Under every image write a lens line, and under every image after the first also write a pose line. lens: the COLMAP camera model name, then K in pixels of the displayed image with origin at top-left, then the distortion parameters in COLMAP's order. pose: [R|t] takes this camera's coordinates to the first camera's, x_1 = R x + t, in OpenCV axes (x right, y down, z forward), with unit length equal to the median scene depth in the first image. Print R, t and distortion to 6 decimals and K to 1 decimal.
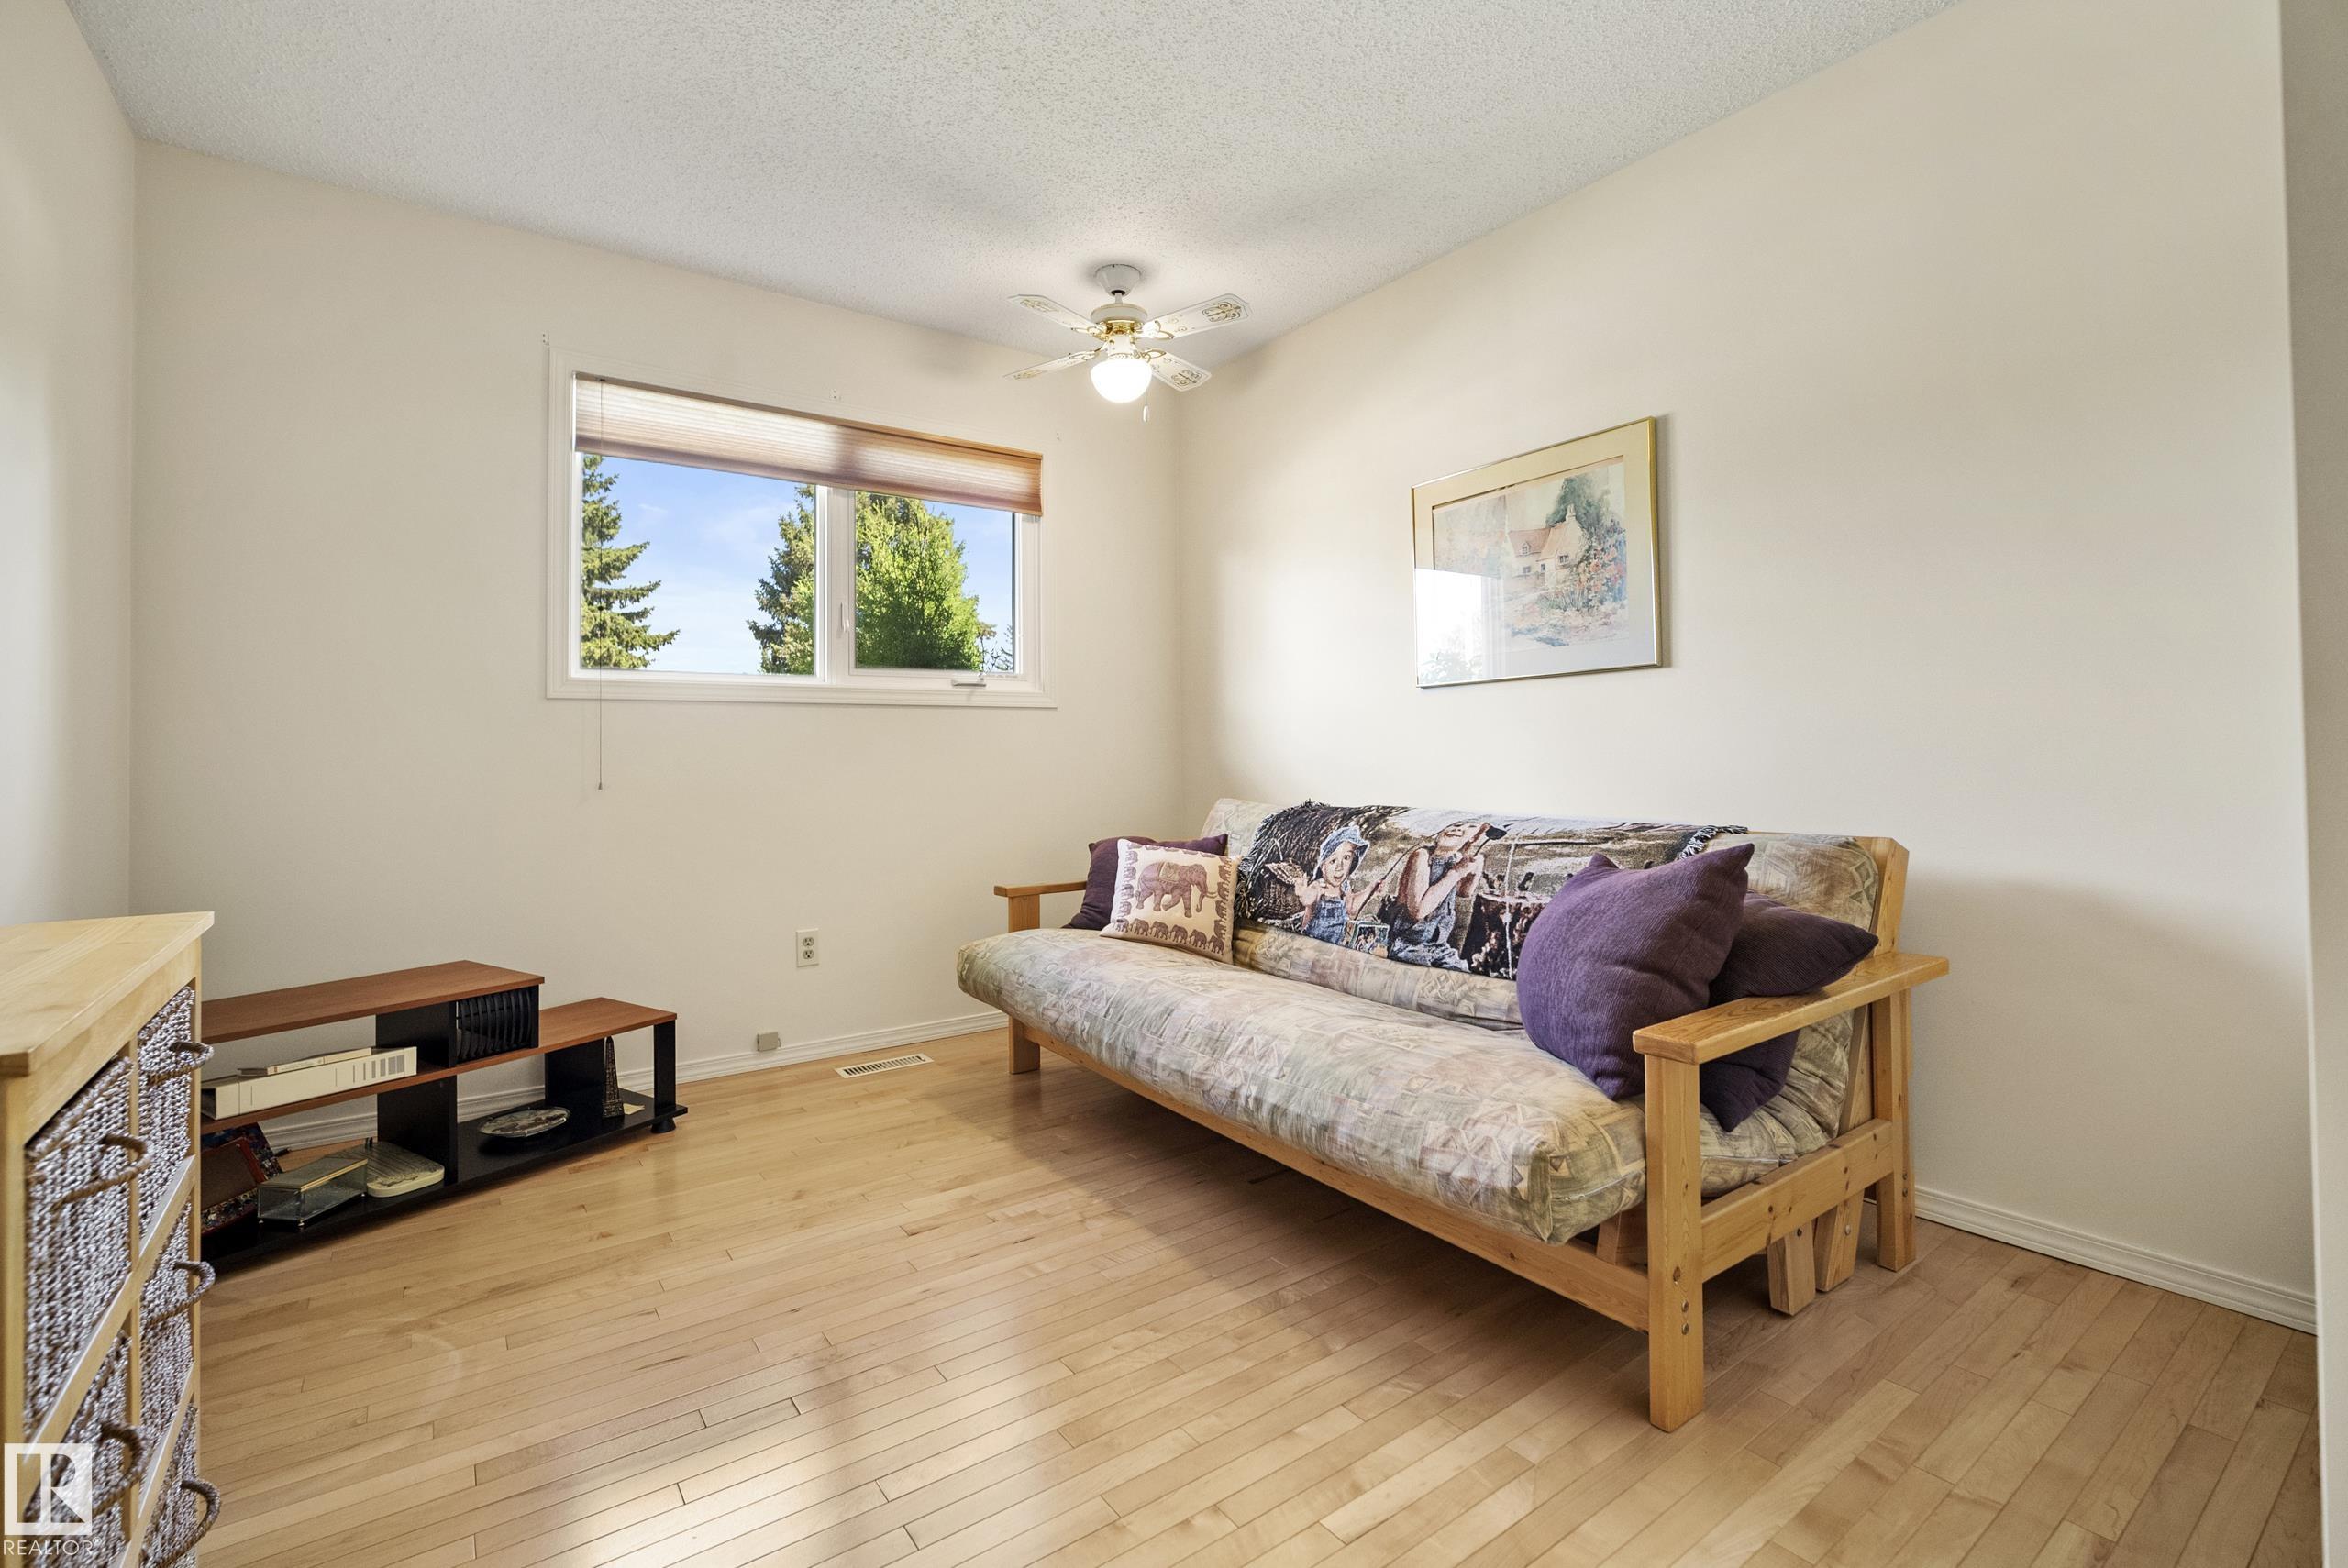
lens RADIAL K [[1054.3, 0, 1167.5], [0, 1054.3, 738.2], [0, 0, 1]] dist [-0.002457, 0.000001]
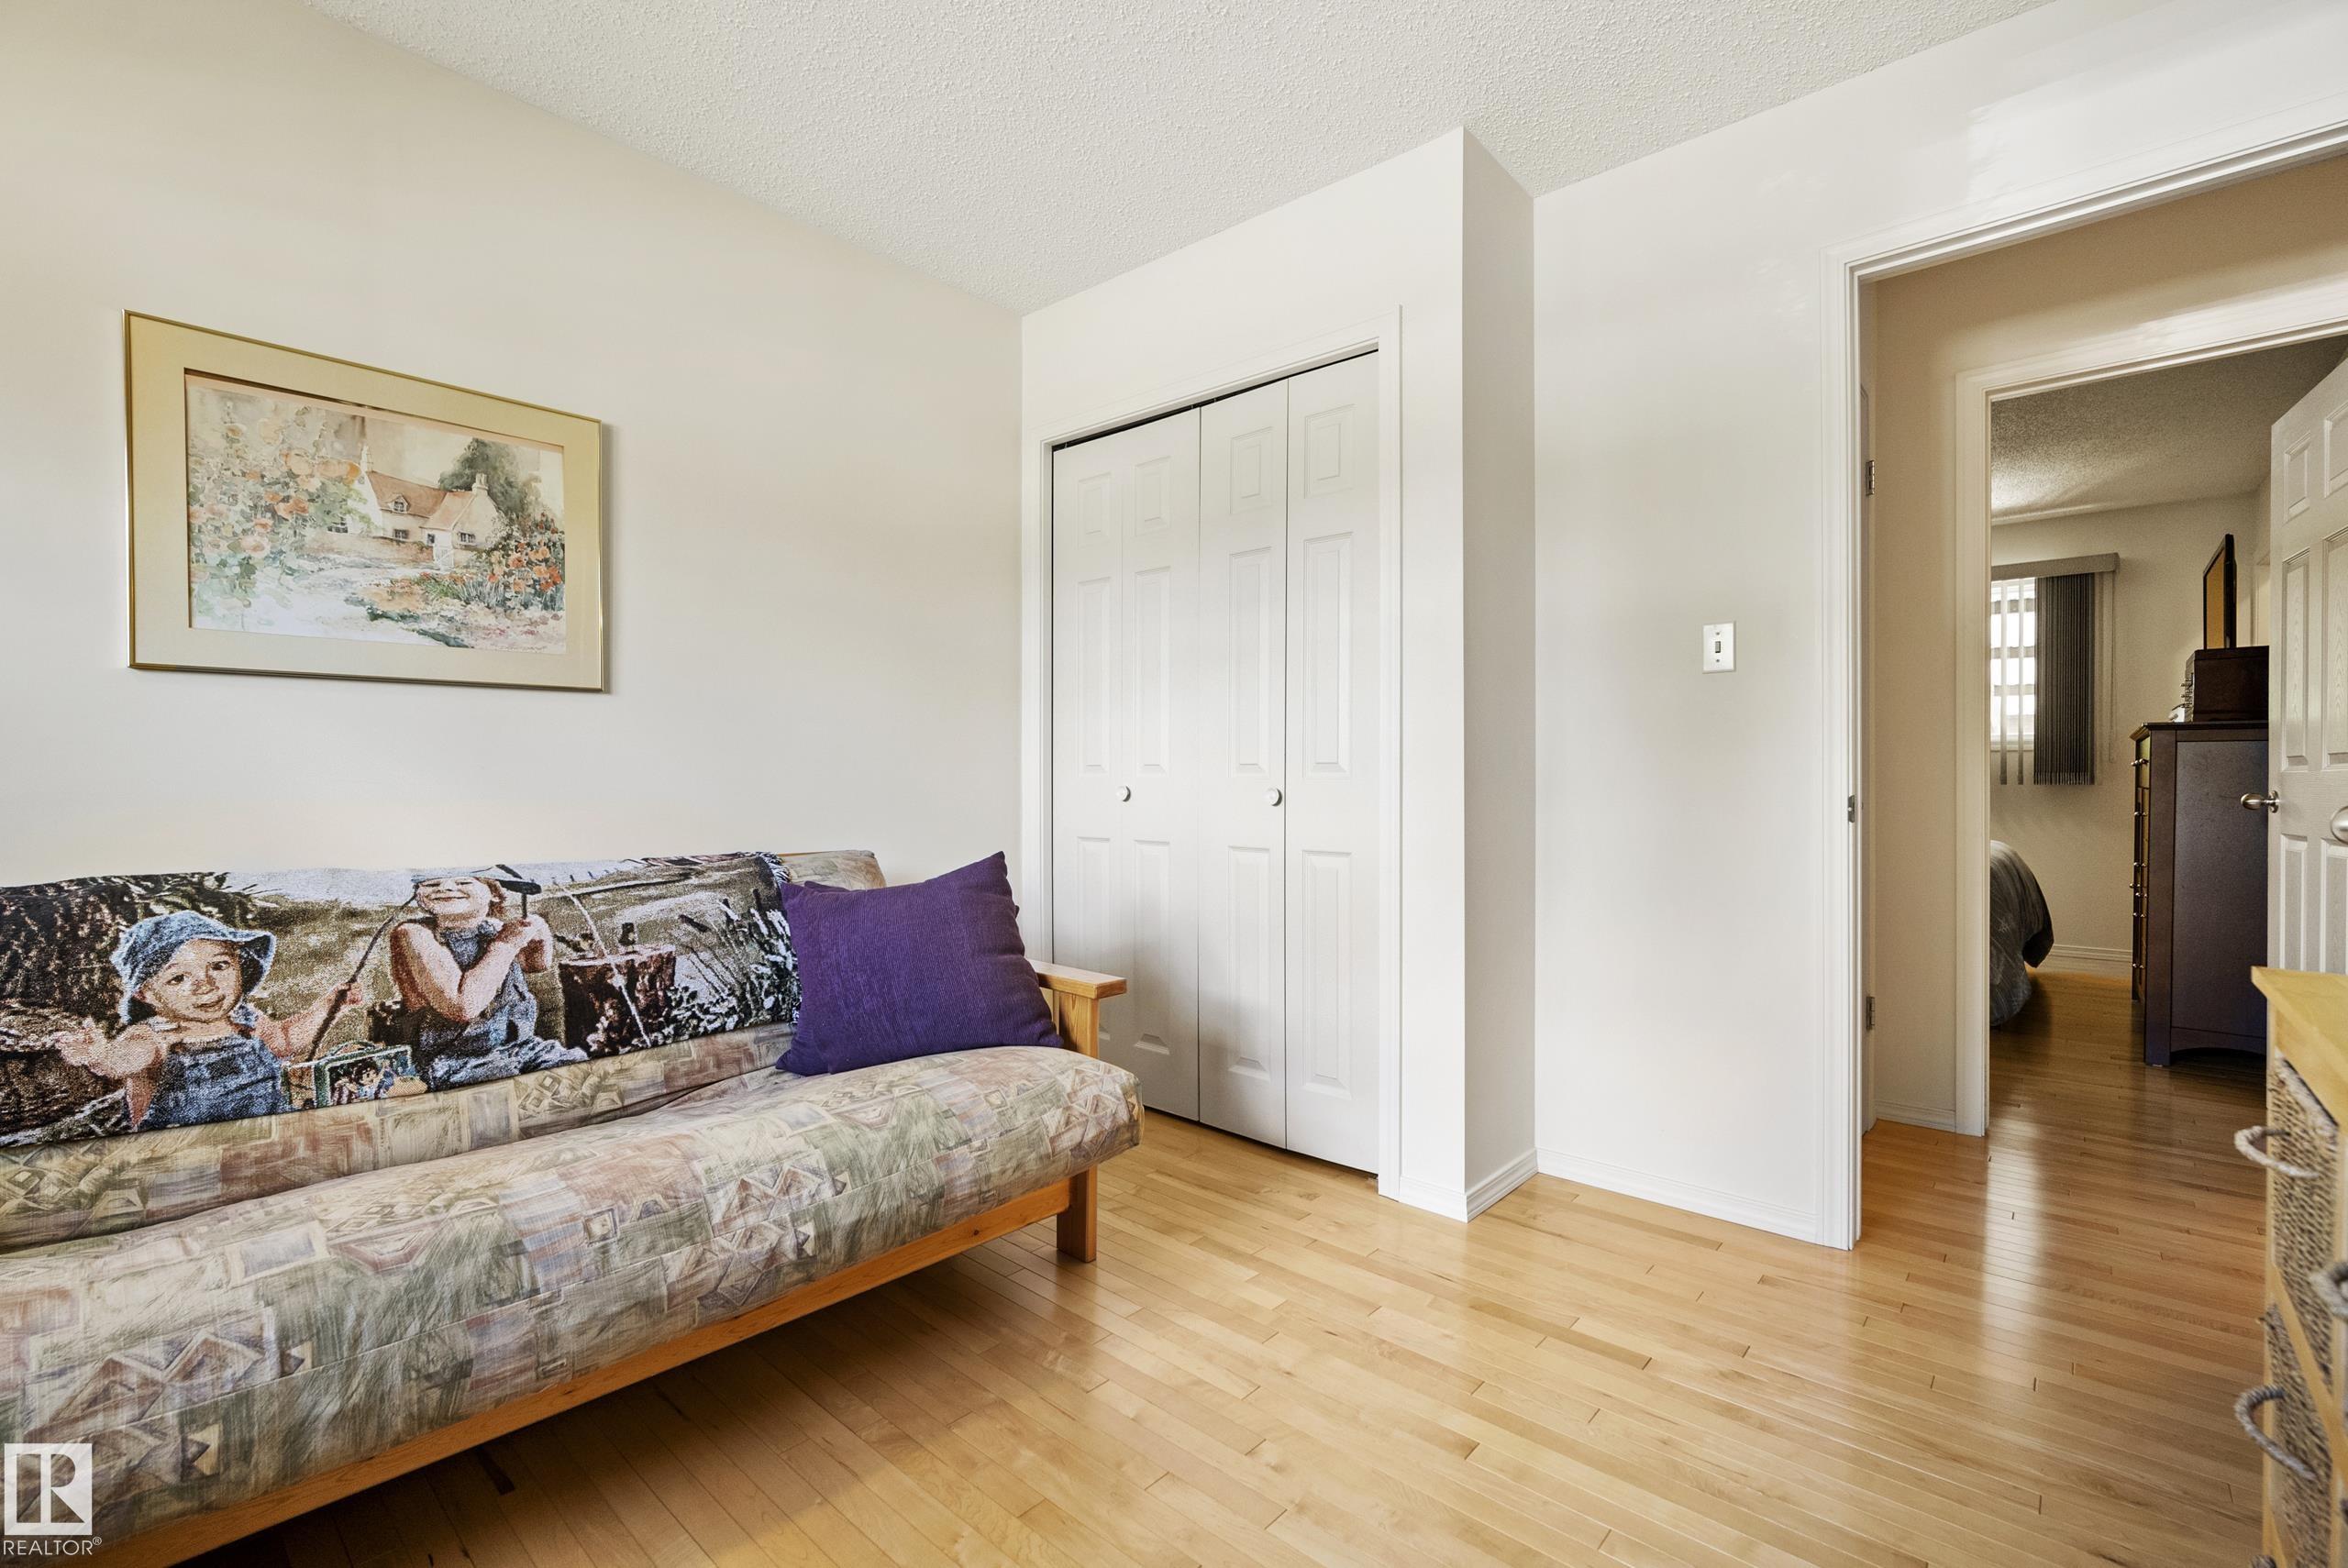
lens RADIAL K [[1027.4, 0, 1179.5], [0, 1027.4, 788.5], [0, 0, 1]] dist [-0.002397, 0.000242]
pose [[-0.215817, 0.003236, 0.976428, -0.531591], [-0.017628, 0.999819, -0.007209, 0.015070], [-0.976275, -0.018769, -0.215721, 0.695179]]
